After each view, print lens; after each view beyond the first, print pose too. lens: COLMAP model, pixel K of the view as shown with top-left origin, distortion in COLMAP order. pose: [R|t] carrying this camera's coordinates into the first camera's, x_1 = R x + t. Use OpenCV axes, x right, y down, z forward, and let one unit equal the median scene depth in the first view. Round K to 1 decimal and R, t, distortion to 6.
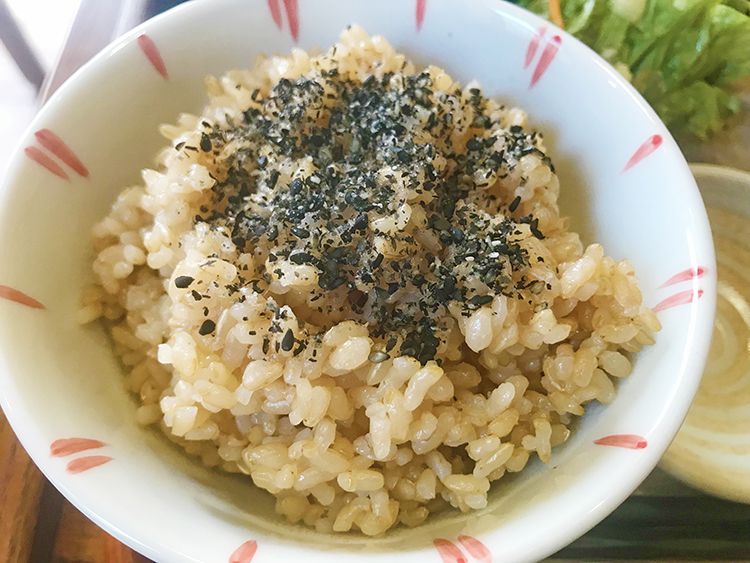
lens RADIAL K [[651.1, 0, 375.0], [0, 651.1, 281.5], [0, 0, 1]] dist [0.012754, 0.011370]
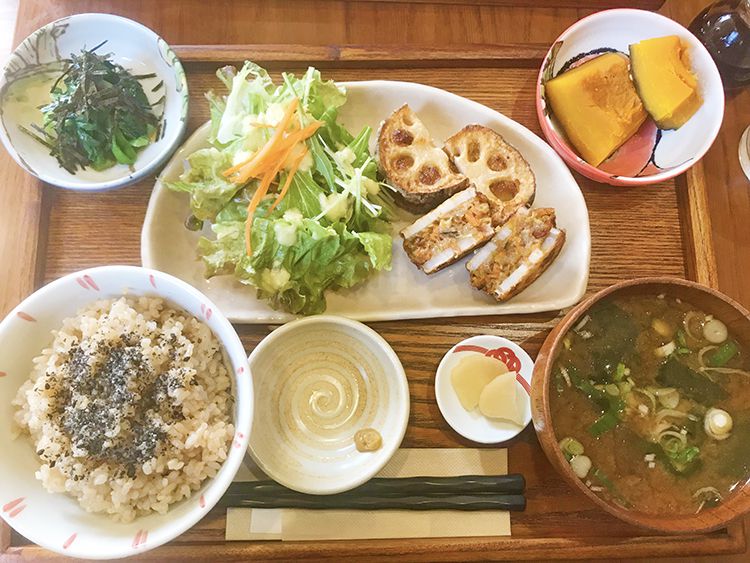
lens RADIAL K [[651.1, 0, 375.0], [0, 651.1, 281.5], [0, 0, 1]] dist [0.012754, 0.011370]
pose [[0.999550, 0.000326, -0.029983, 1.202537], [0.009264, 0.947659, 0.319149, -1.550119], [0.028518, -0.319283, 0.947230, -1.358952]]
